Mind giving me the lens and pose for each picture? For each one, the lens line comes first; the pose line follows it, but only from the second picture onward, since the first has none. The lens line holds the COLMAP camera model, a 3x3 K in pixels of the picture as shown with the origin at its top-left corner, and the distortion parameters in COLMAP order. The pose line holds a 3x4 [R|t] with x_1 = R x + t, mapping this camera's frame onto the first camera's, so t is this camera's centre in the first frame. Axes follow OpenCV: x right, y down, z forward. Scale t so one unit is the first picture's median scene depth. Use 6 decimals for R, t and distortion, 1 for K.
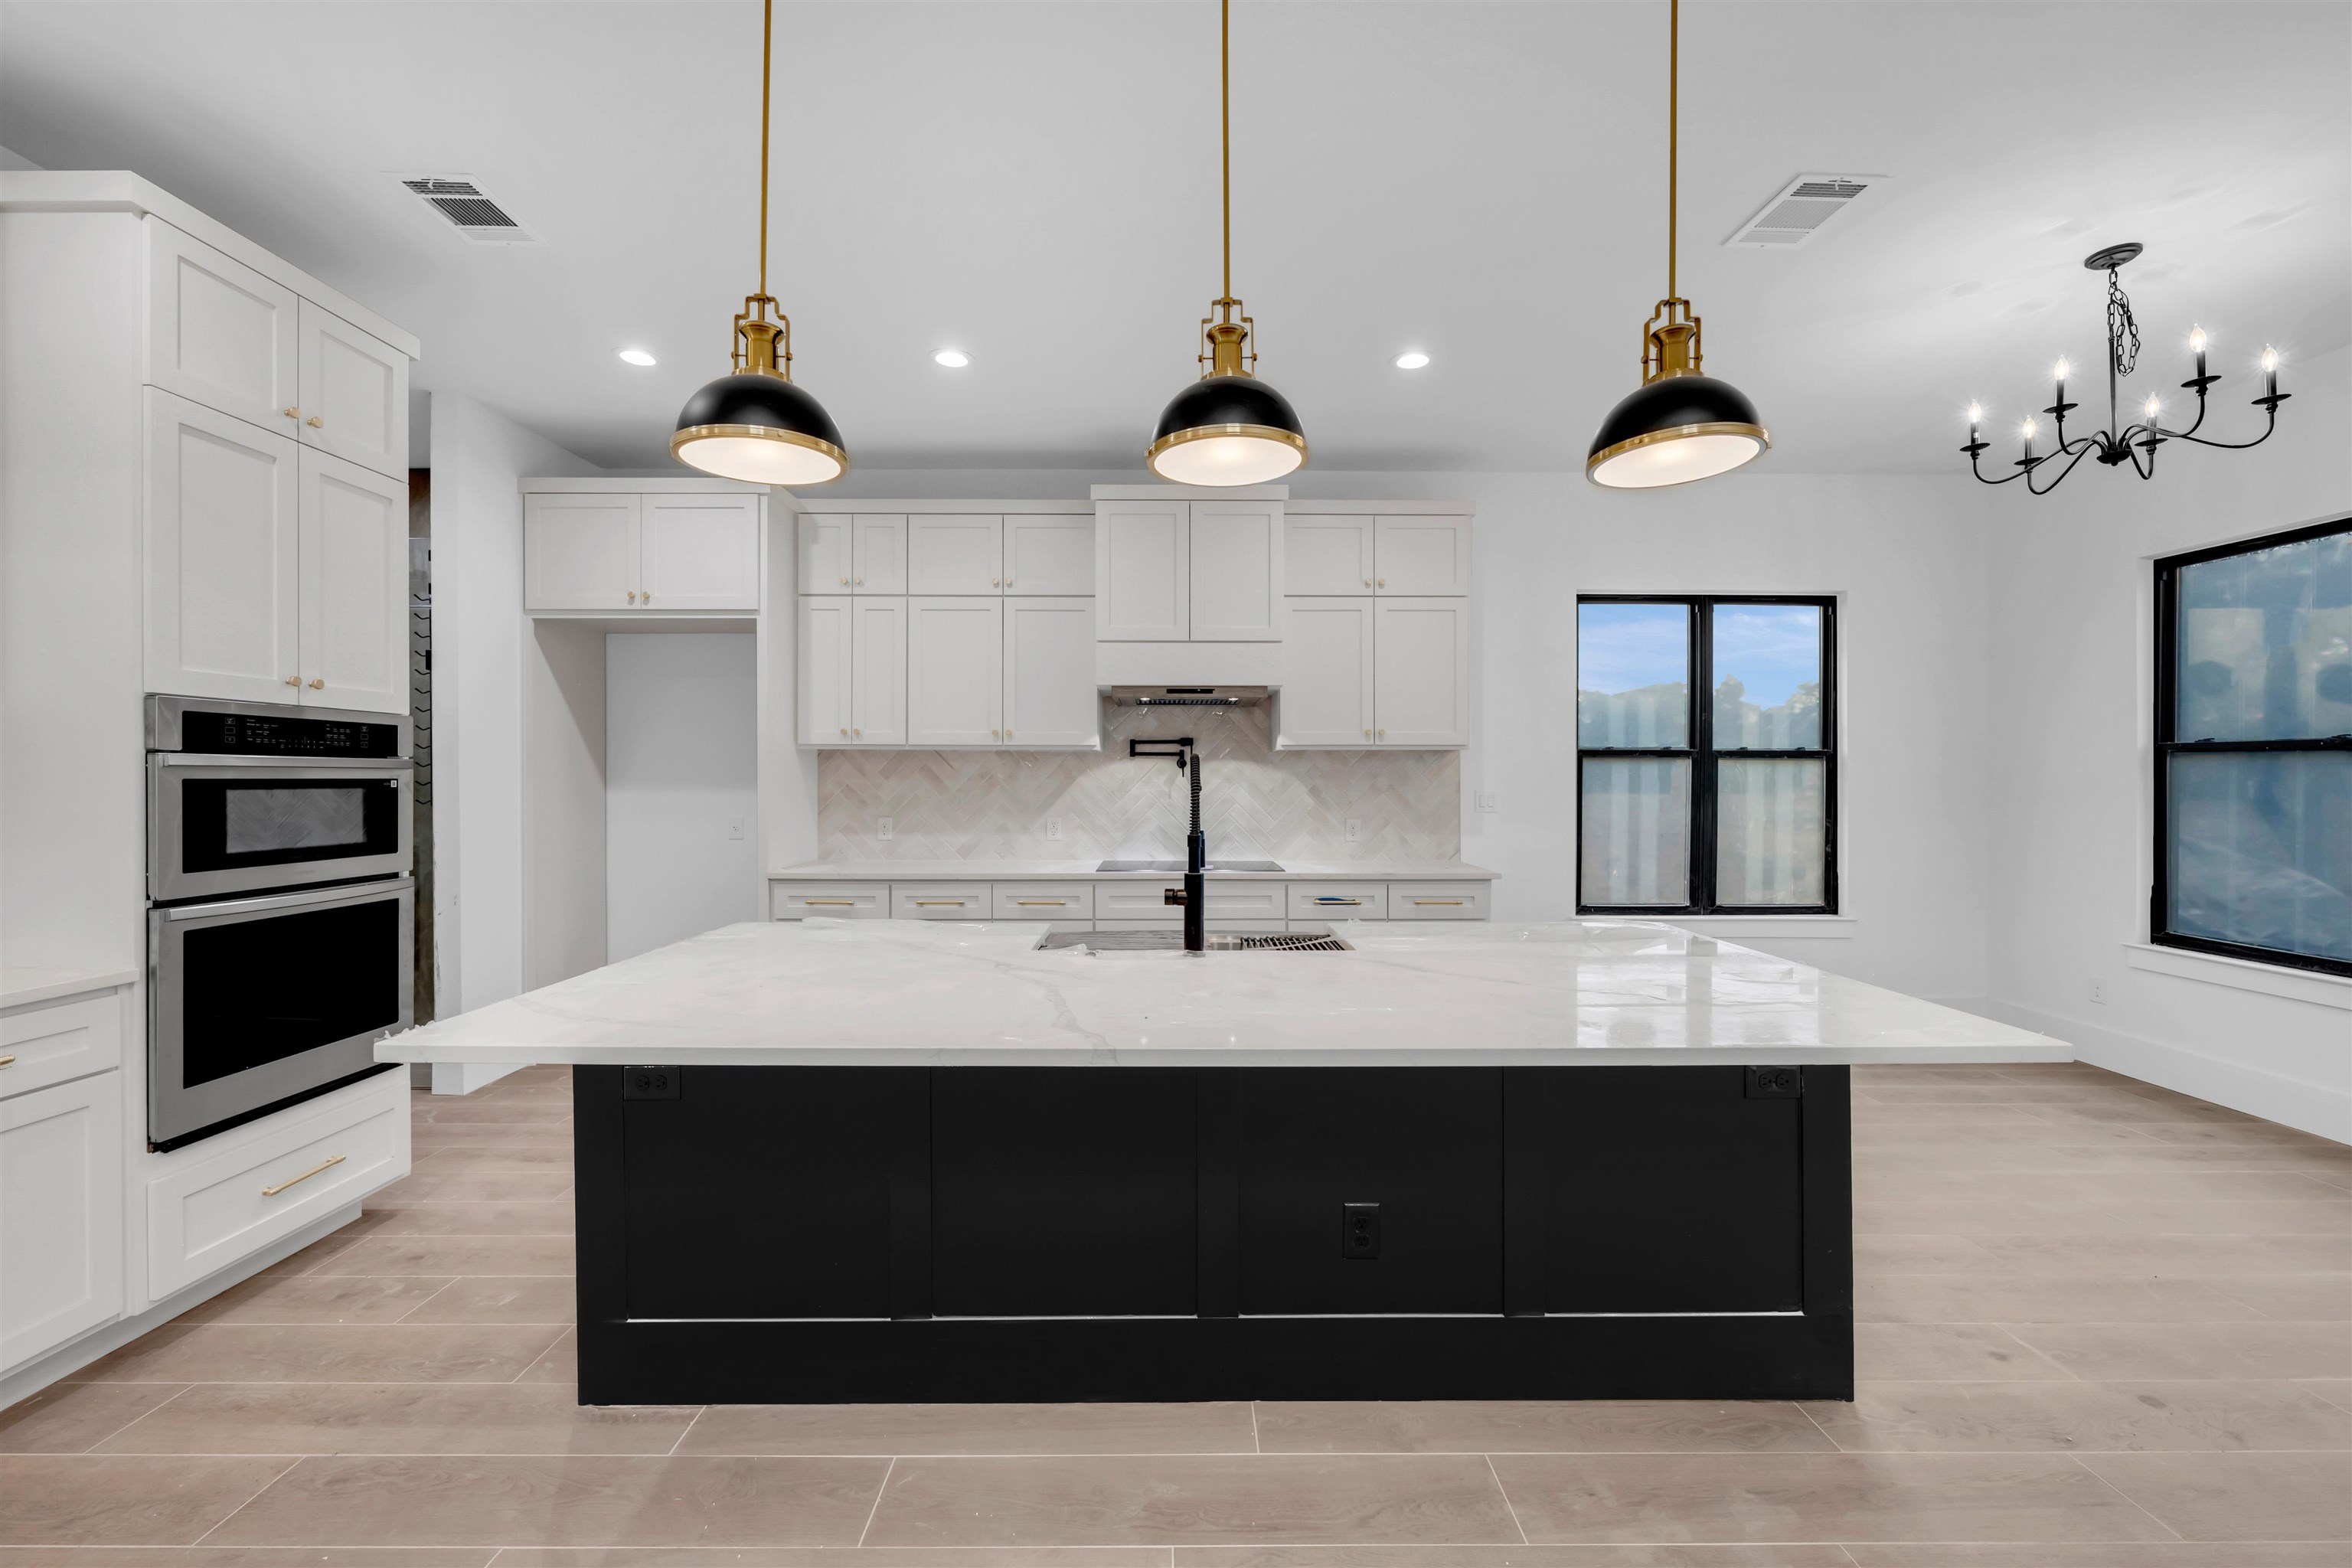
lens RADIAL K [[940.5, 0, 1170.2], [0, 940.5, 777.5], [0, 0, 1]] dist [-0.009295, 0.001131]
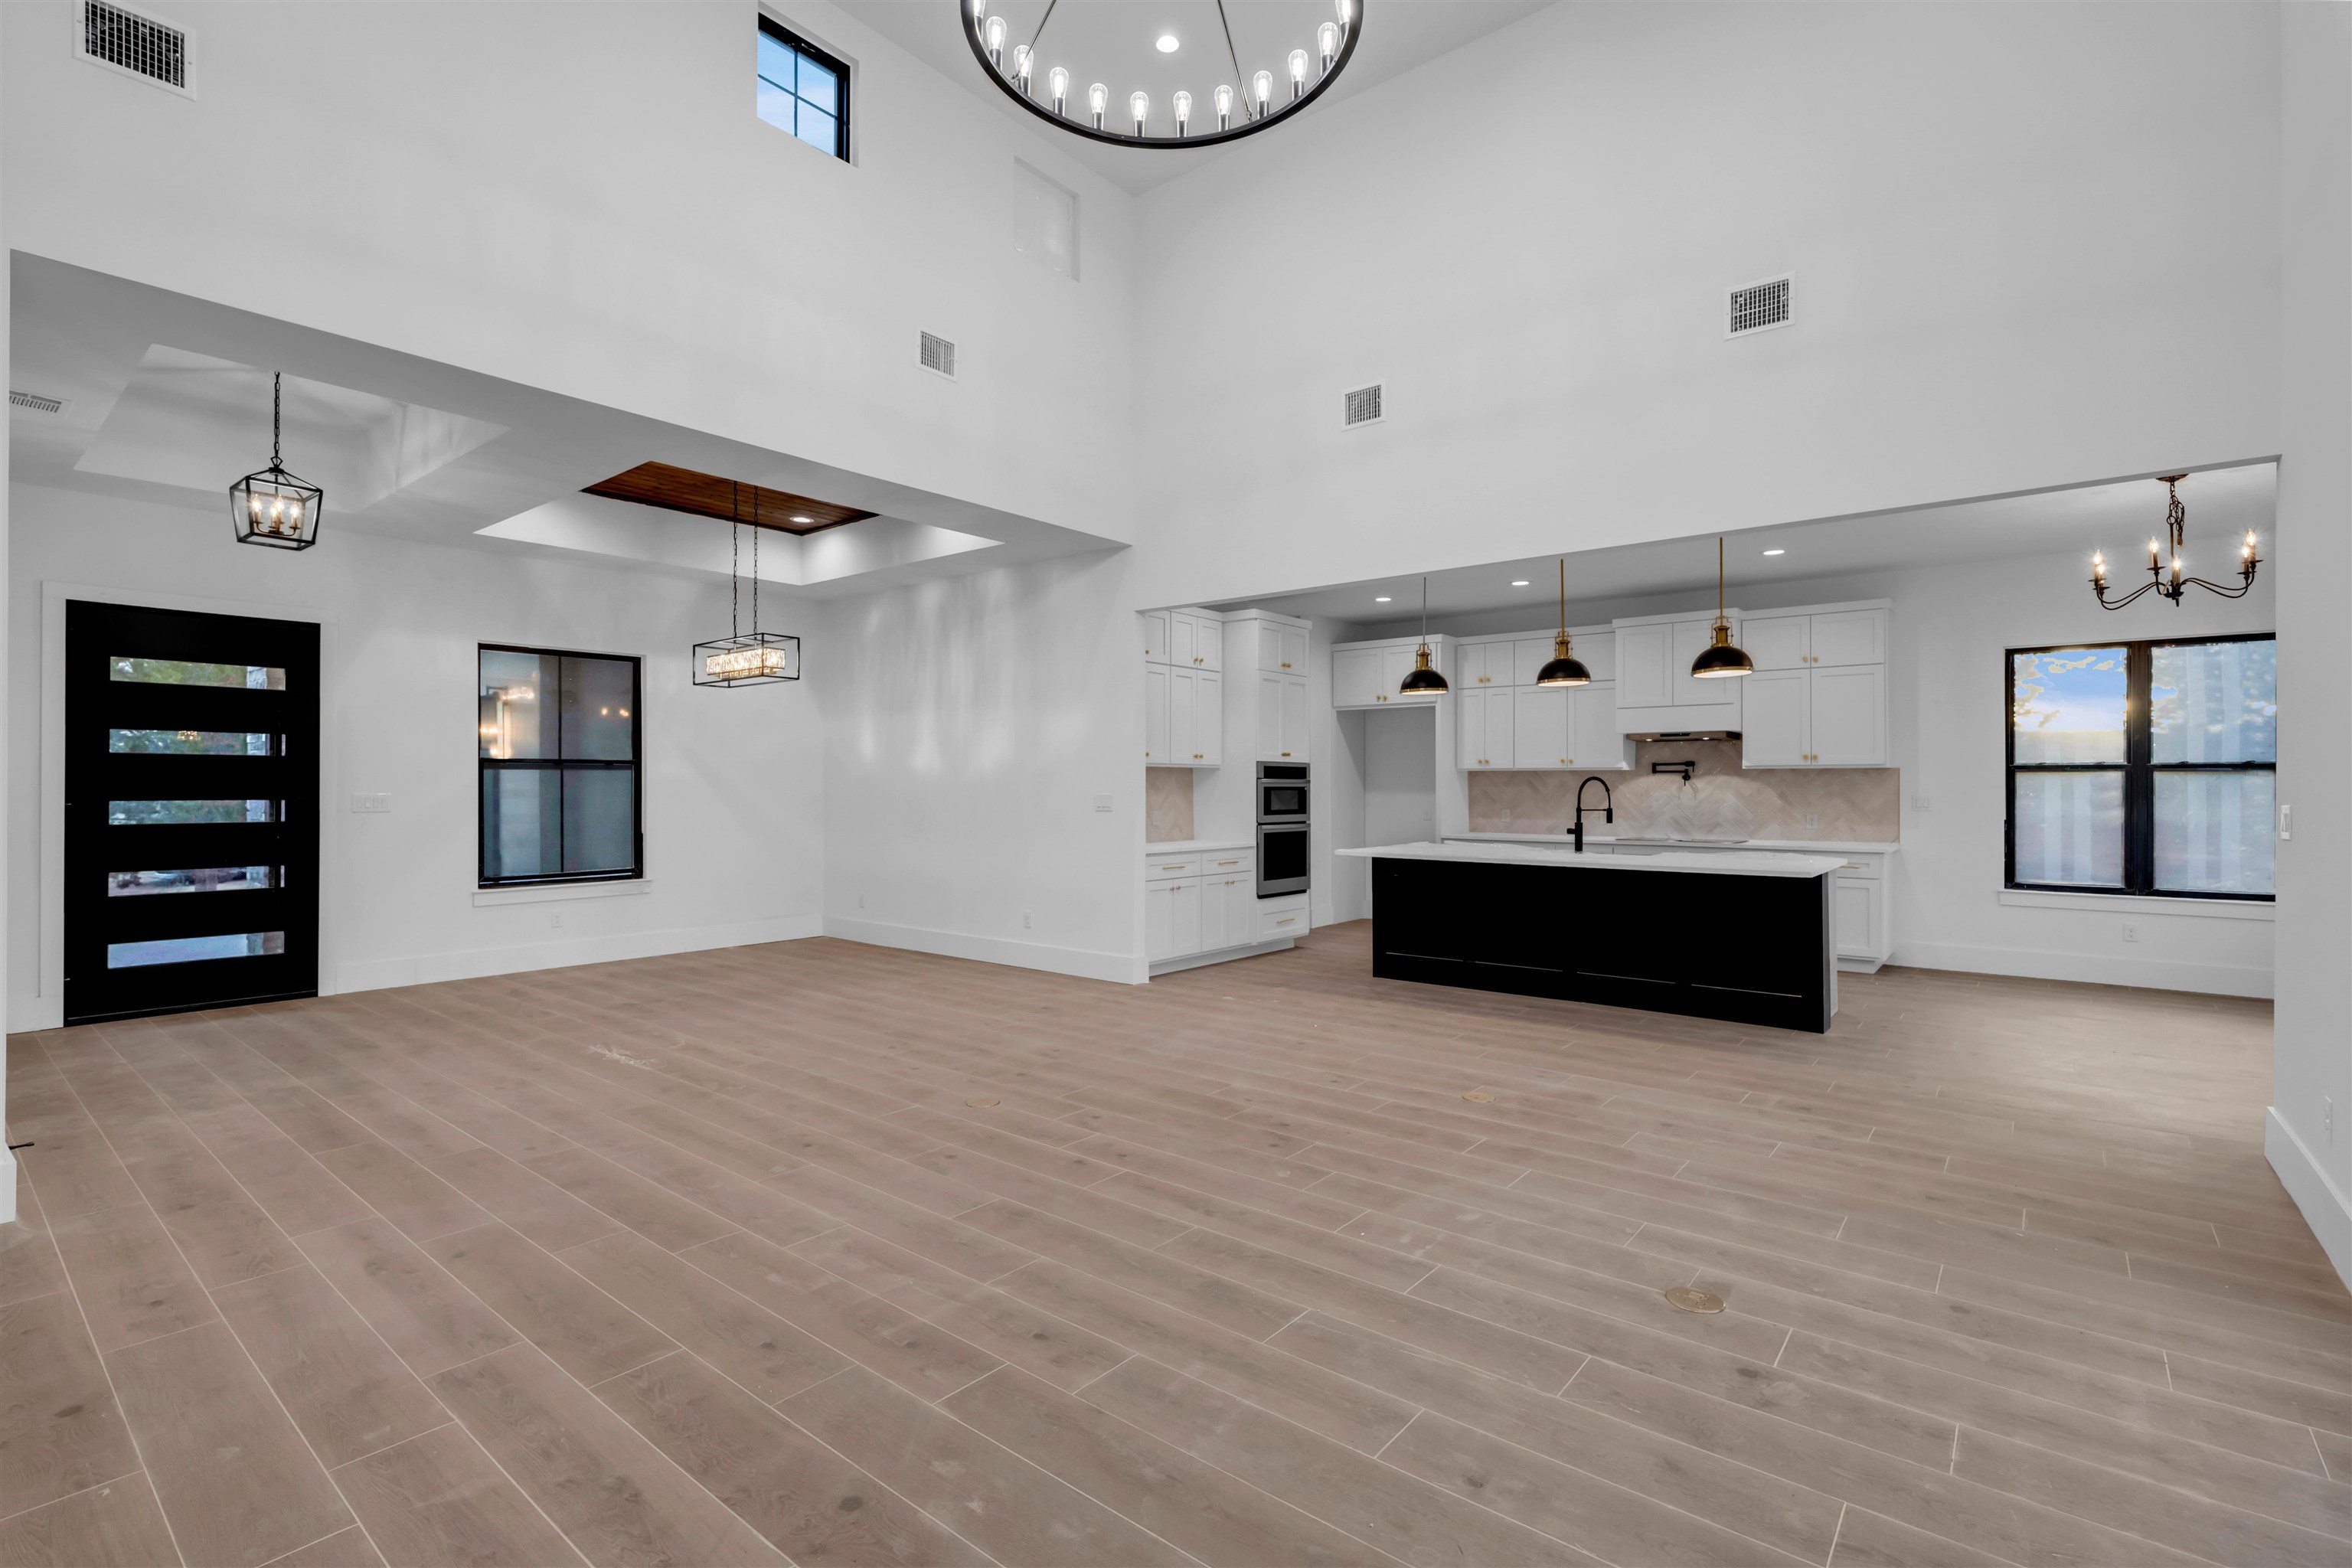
lens RADIAL K [[1063.7, 0, 1174.2], [0, 1063.7, 774.6], [0, 0, 1]] dist [-0.004205, -0.000019]
pose [[0.771425, -0.008197, -0.636268, 0.511239], [0.000338, 0.999922, -0.012472, 0.002240], [0.636320, 0.009406, 0.771368, -0.986348]]
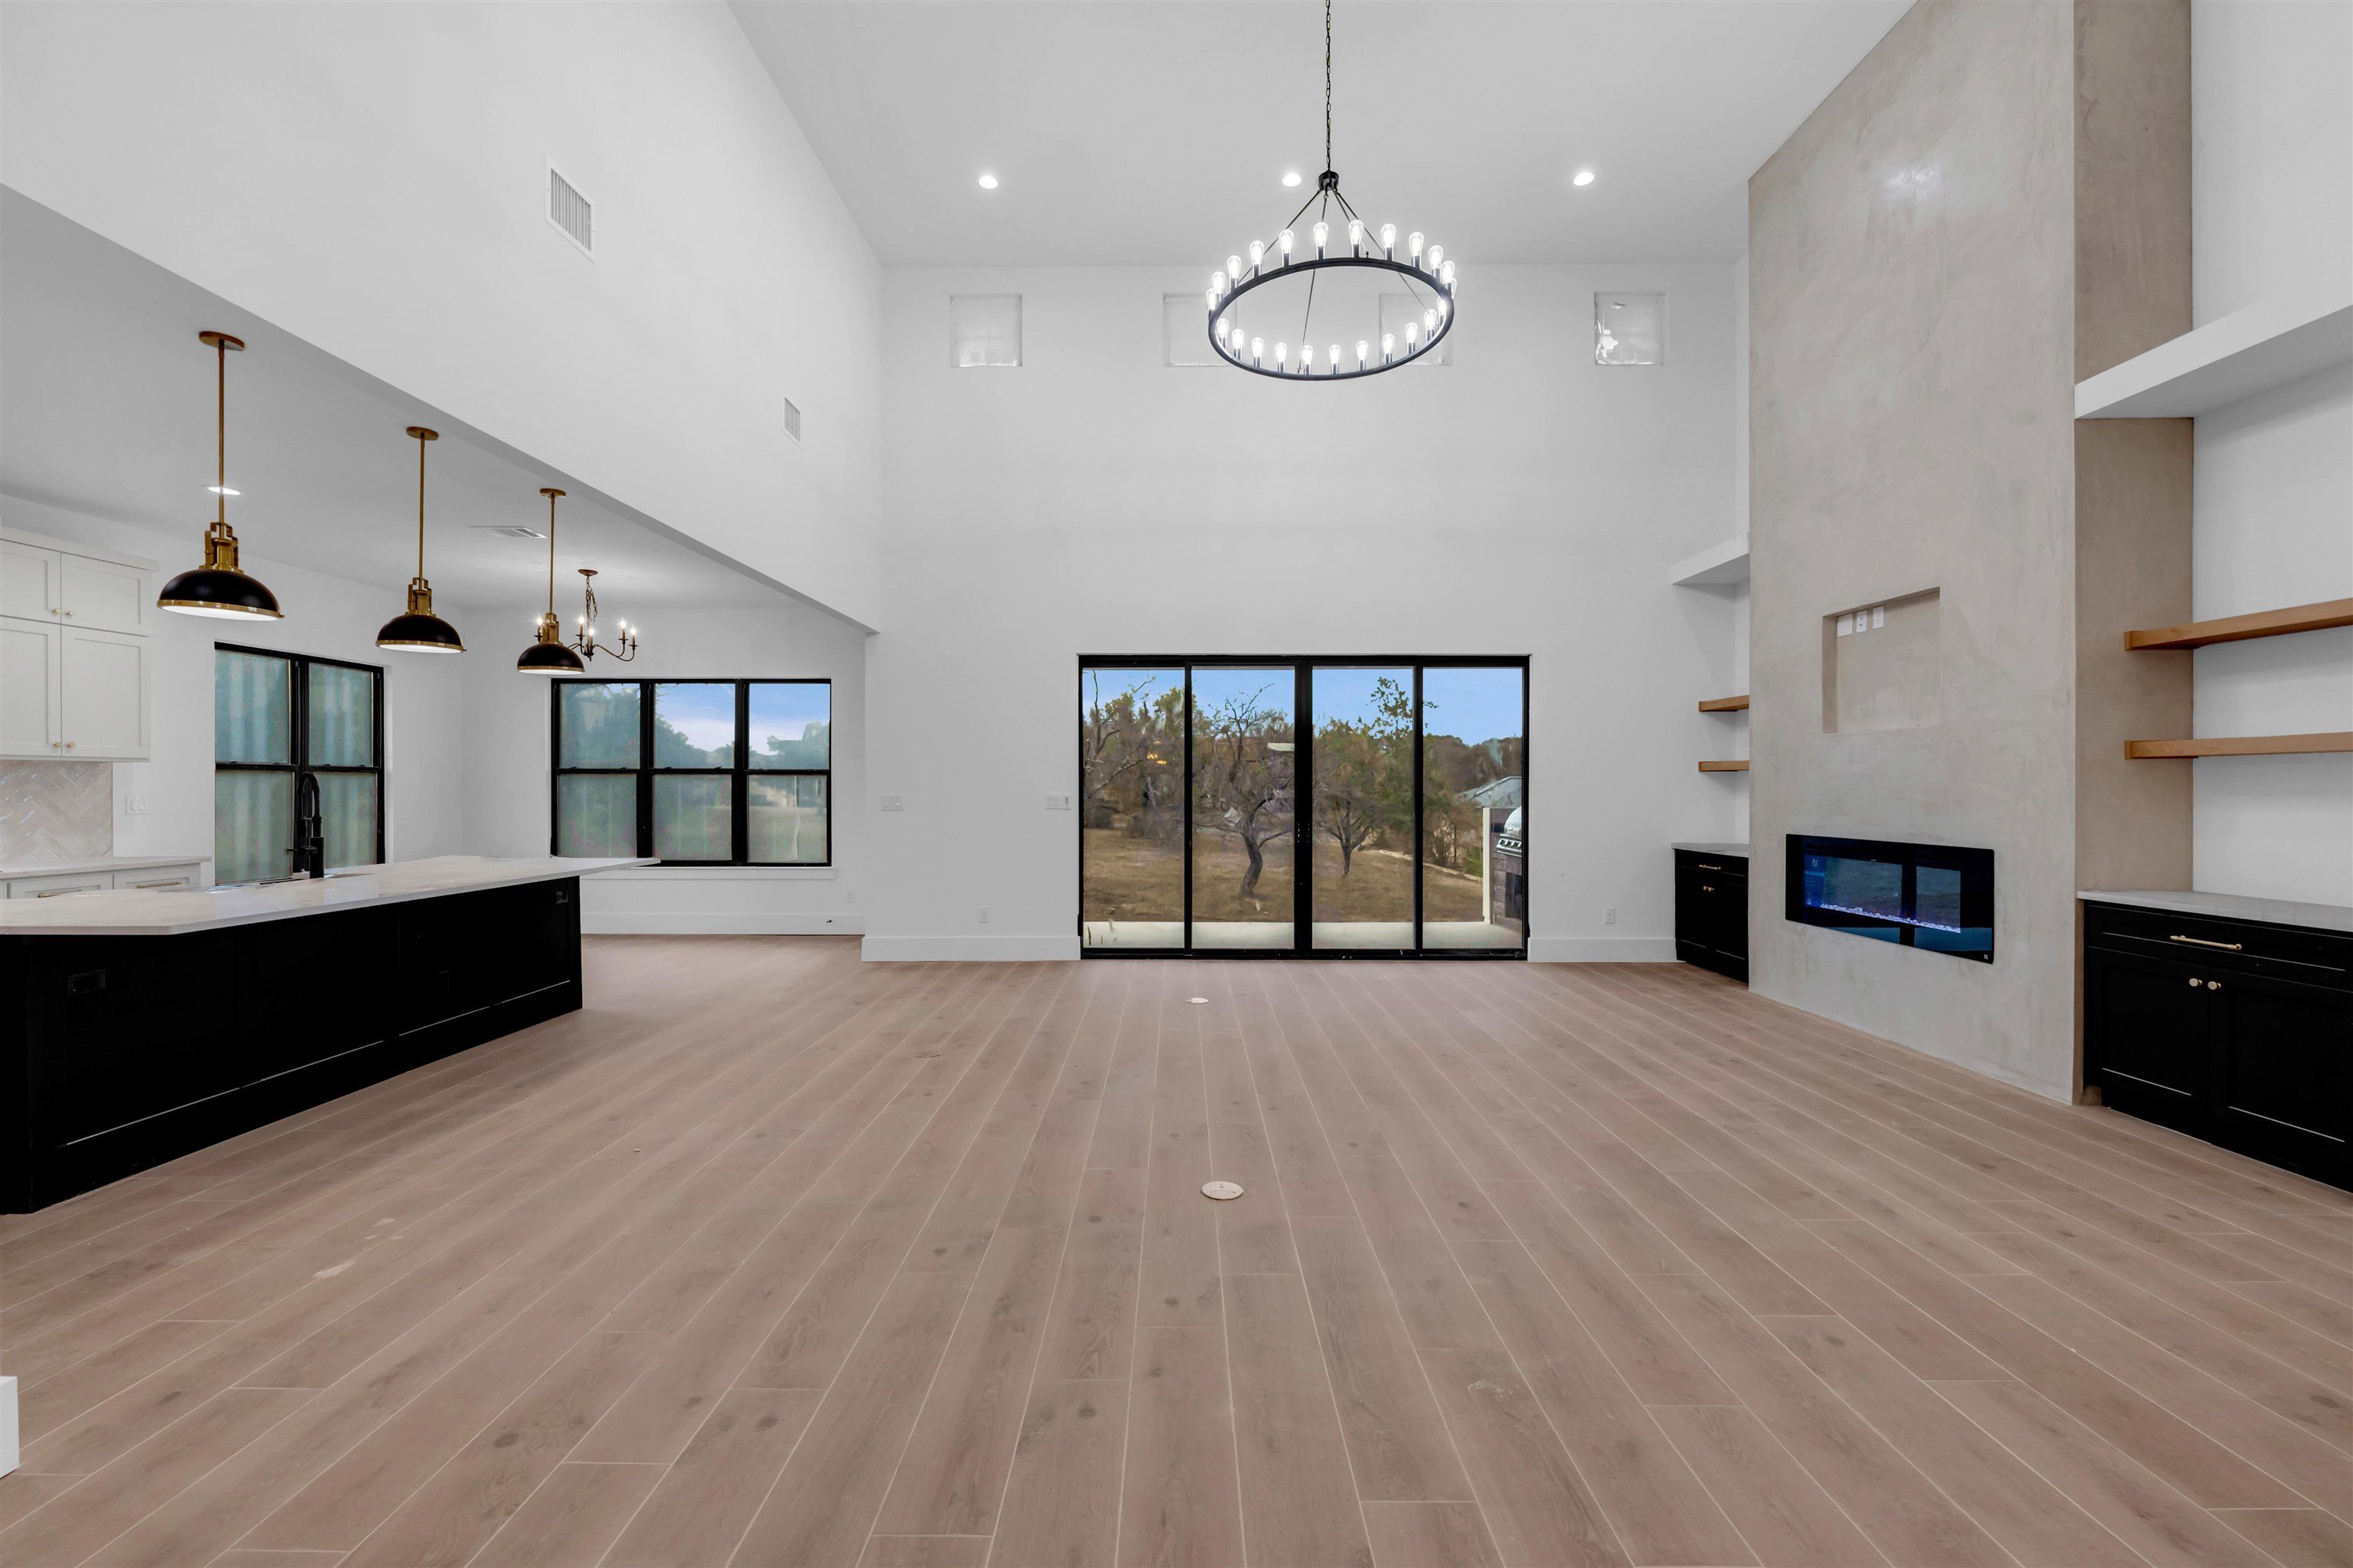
lens RADIAL K [[940.9, 0, 1167.9], [0, 940.9, 790.7], [0, 0, 1]] dist [-0.009295, 0.001131]
pose [[0.017570, -0.006466, 0.999825, -0.863779], [-0.000634, 0.999979, 0.006478, -0.001669], [-0.999845, -0.000747, 0.017566, -0.342463]]
